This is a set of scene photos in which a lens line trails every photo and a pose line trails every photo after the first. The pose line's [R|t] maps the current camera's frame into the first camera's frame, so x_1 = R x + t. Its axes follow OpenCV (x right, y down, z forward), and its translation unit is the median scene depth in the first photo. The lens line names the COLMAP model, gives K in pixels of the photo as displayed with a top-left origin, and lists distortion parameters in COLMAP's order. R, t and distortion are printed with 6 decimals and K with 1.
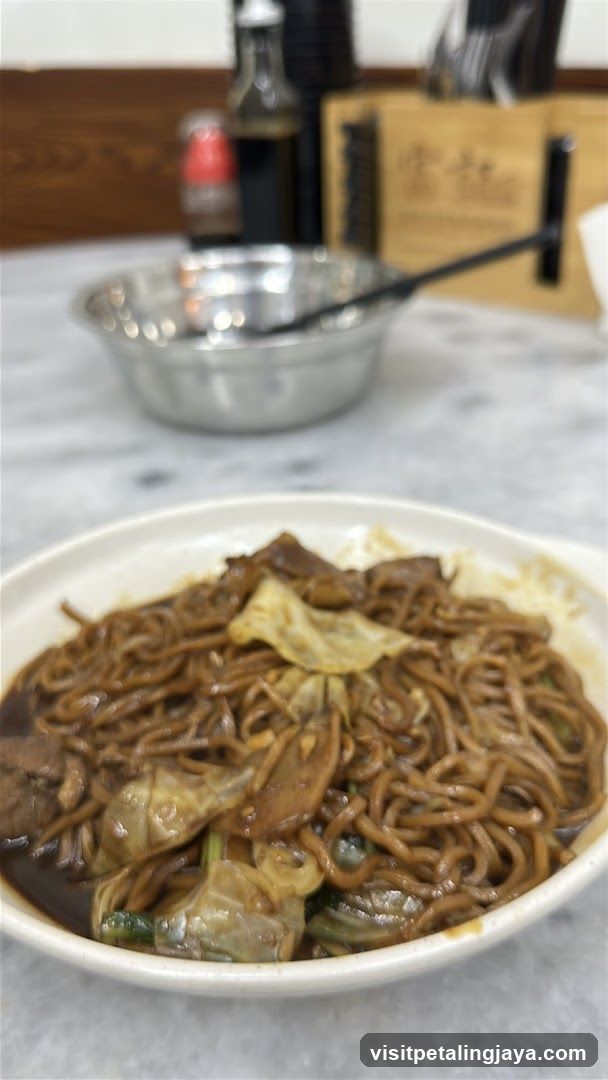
lens RADIAL K [[921.5, 0, 302.9], [0, 921.5, 558.1], [0, 0, 1]] dist [0.194619, -0.539207]
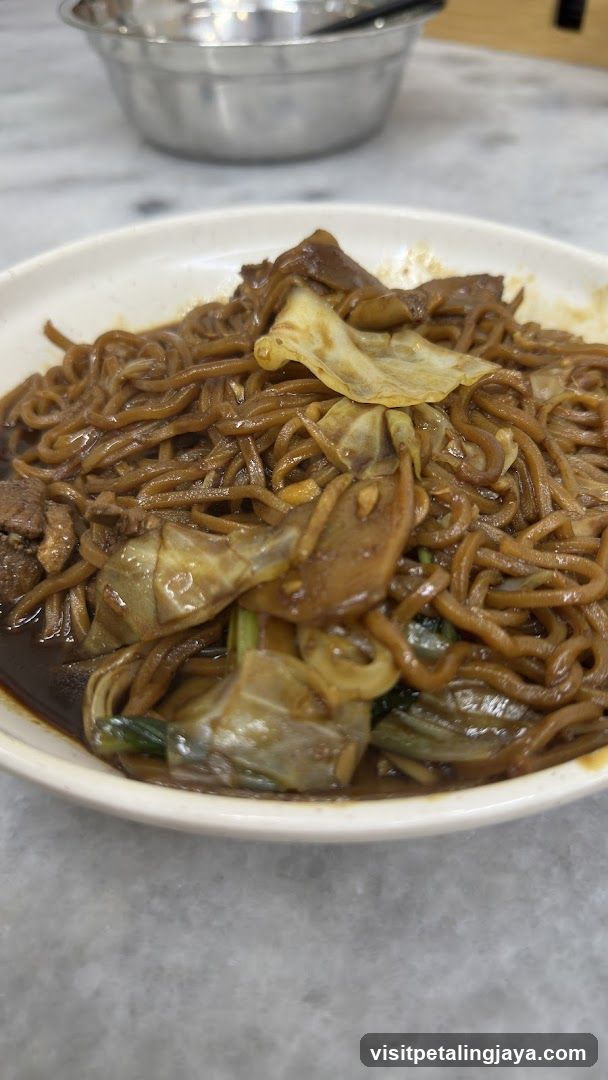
lens RADIAL K [[921.5, 0, 302.9], [0, 921.5, 558.1], [0, 0, 1]] dist [0.194619, -0.539207]
pose [[0.999802, 0.019698, -0.002859, -0.039844], [-0.018288, 0.965760, 0.258794, 0.052048], [0.007859, -0.258690, 0.965928, 0.251462]]
